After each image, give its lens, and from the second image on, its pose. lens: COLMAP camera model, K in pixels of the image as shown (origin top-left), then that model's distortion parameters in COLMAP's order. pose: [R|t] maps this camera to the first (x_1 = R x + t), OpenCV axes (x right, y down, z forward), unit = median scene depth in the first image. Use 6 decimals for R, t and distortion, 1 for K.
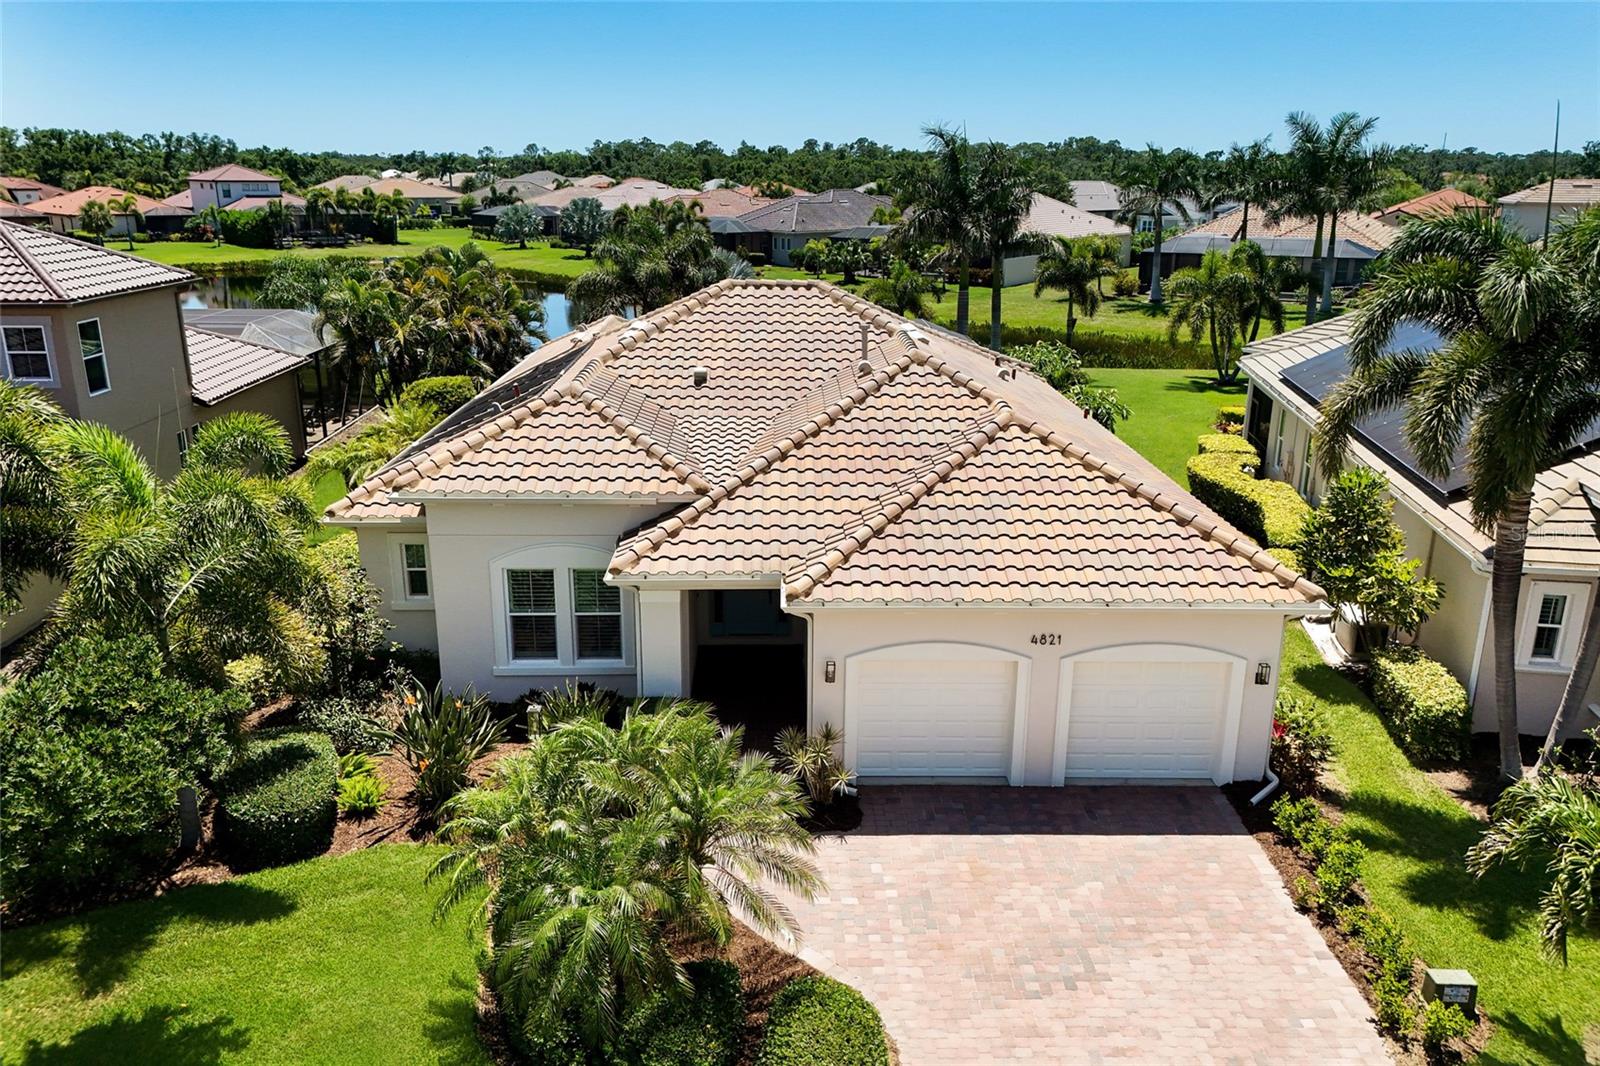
lens RADIAL K [[1163.1, 0, 800.0], [0, 1163.1, 533.0], [0, 0, 1]] dist [0.081717, -0.085517]
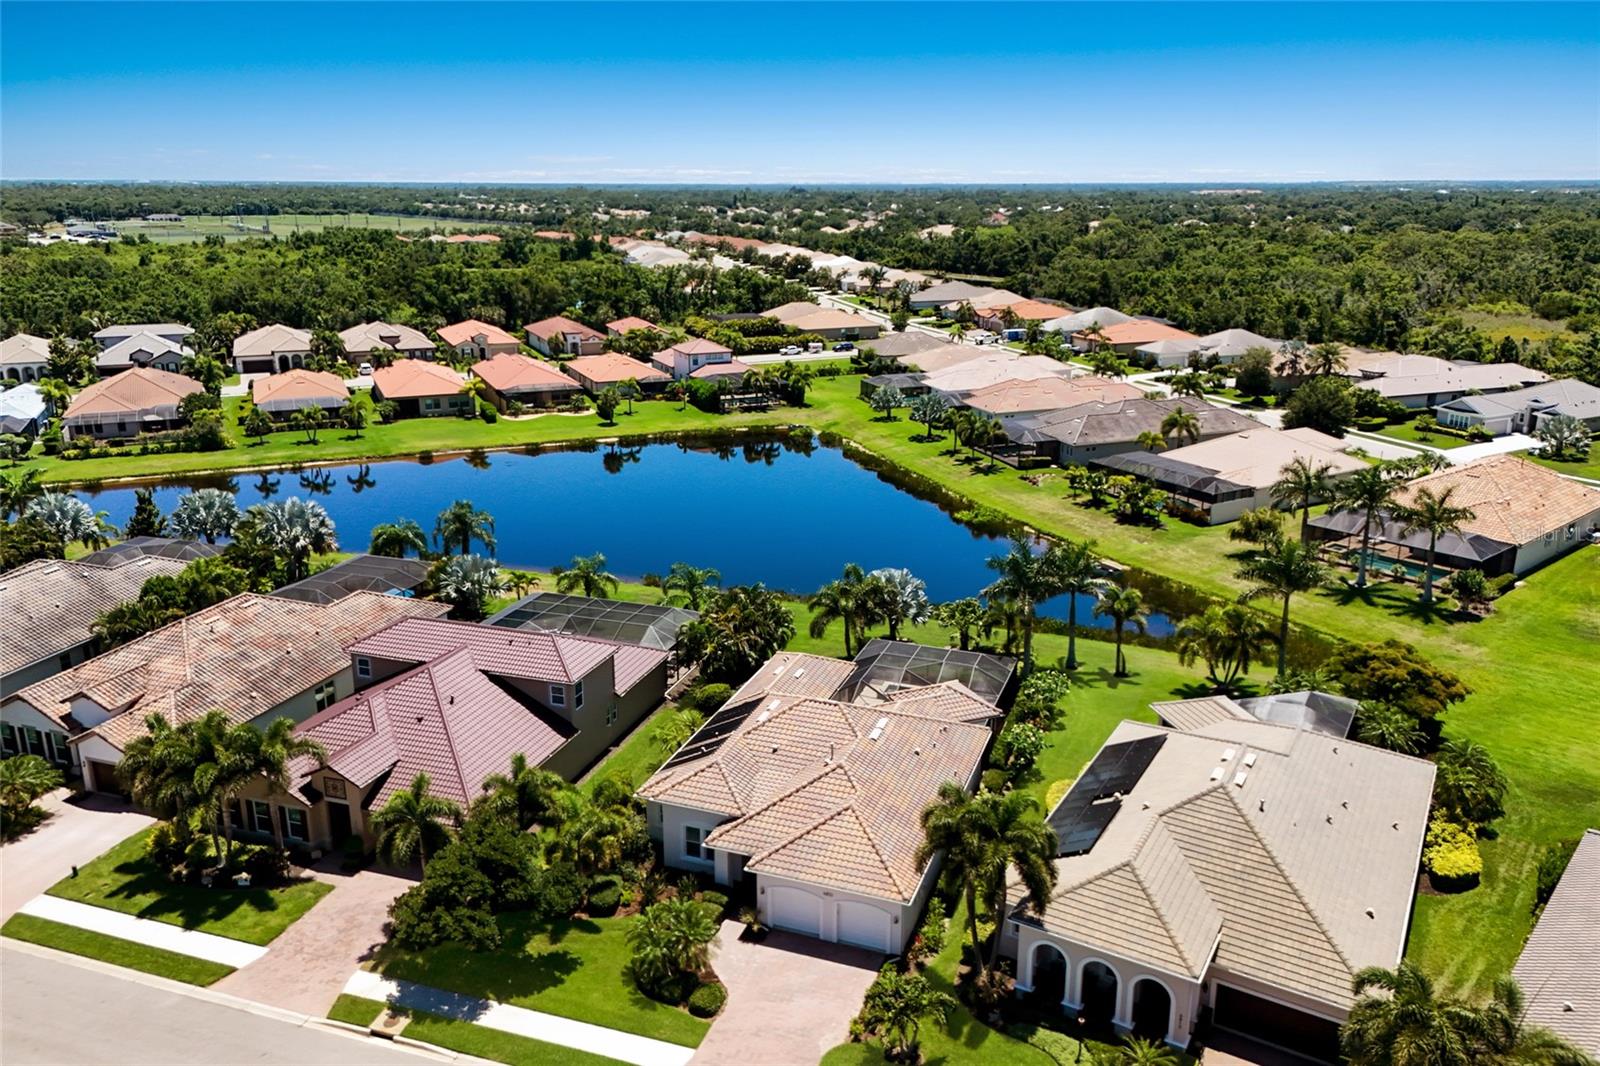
lens RADIAL K [[1163.1, 0, 800.0], [0, 1163.1, 533.0], [0, 0, 1]] dist [0.081717, -0.085517]
pose [[0.929170, 0.093797, -0.357554, 1.223736], [-0.097965, 0.995169, 0.006481, -0.916583], [0.356434, 0.029006, 0.933870, -2.040089]]
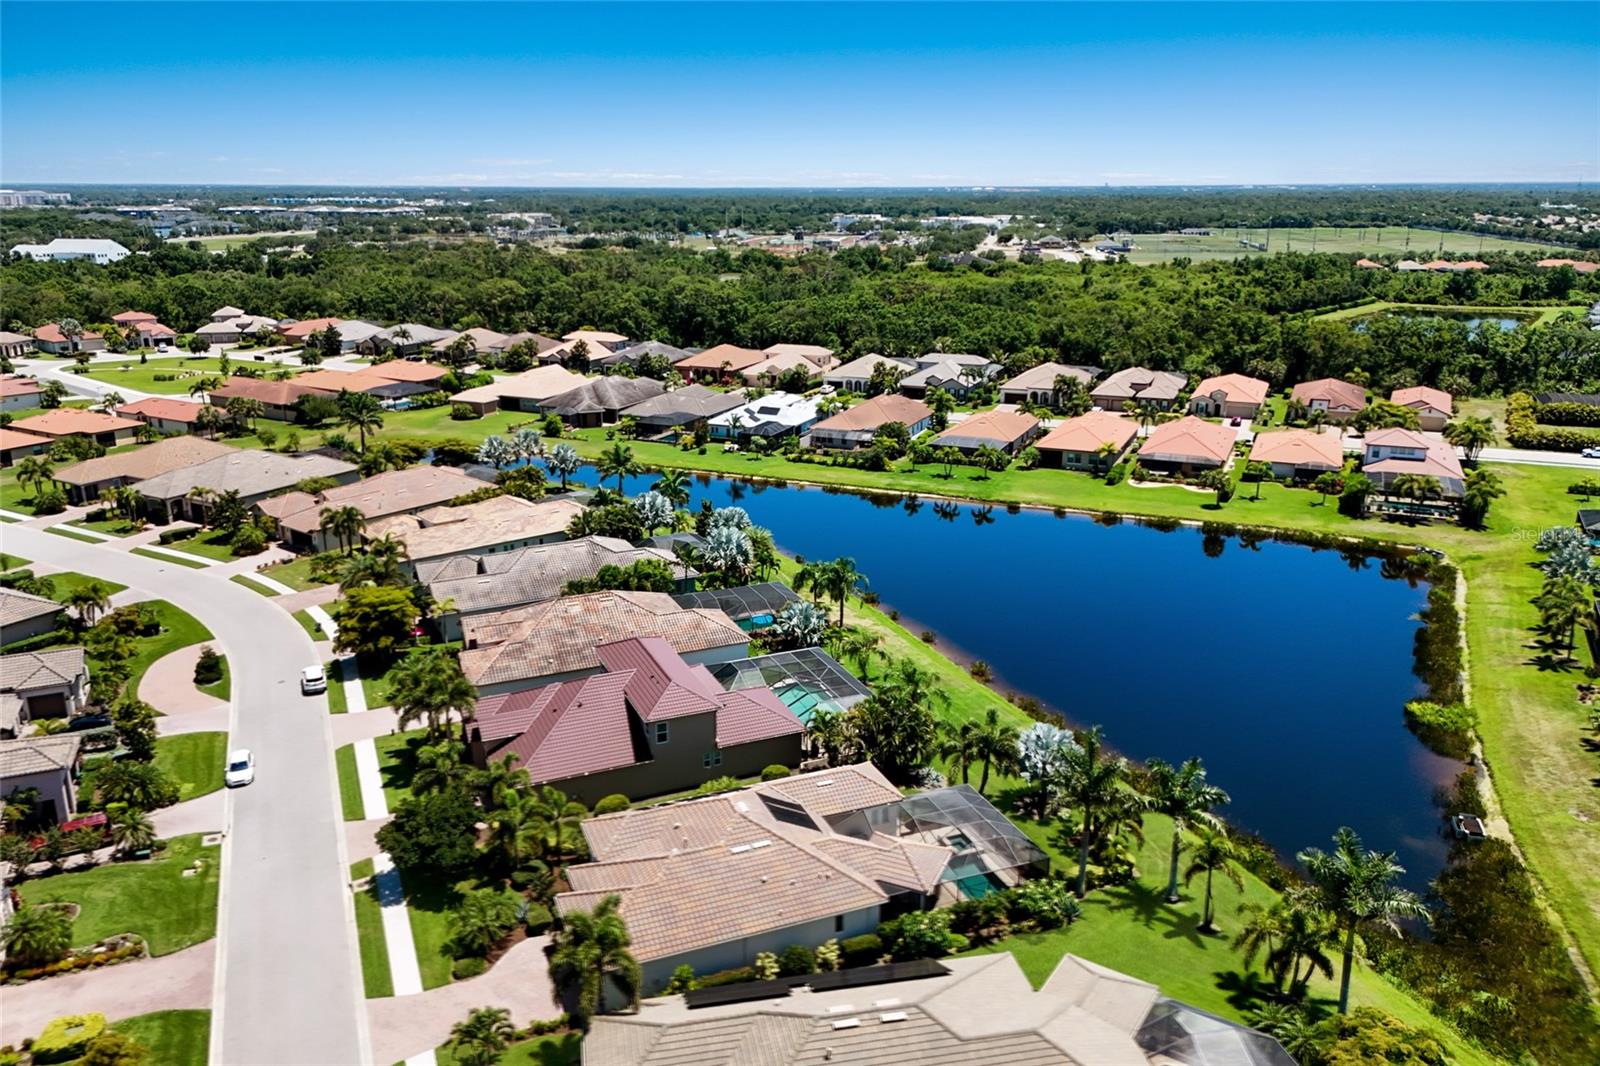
lens RADIAL K [[1163.1, 0, 800.0], [0, 1163.1, 533.0], [0, 0, 1]] dist [0.081717, -0.085517]
pose [[0.370052, 0.247999, -0.895298, 3.623285], [-0.270951, 0.950623, 0.151332, -1.991377], [0.888621, 0.186582, 0.418976, -0.355535]]
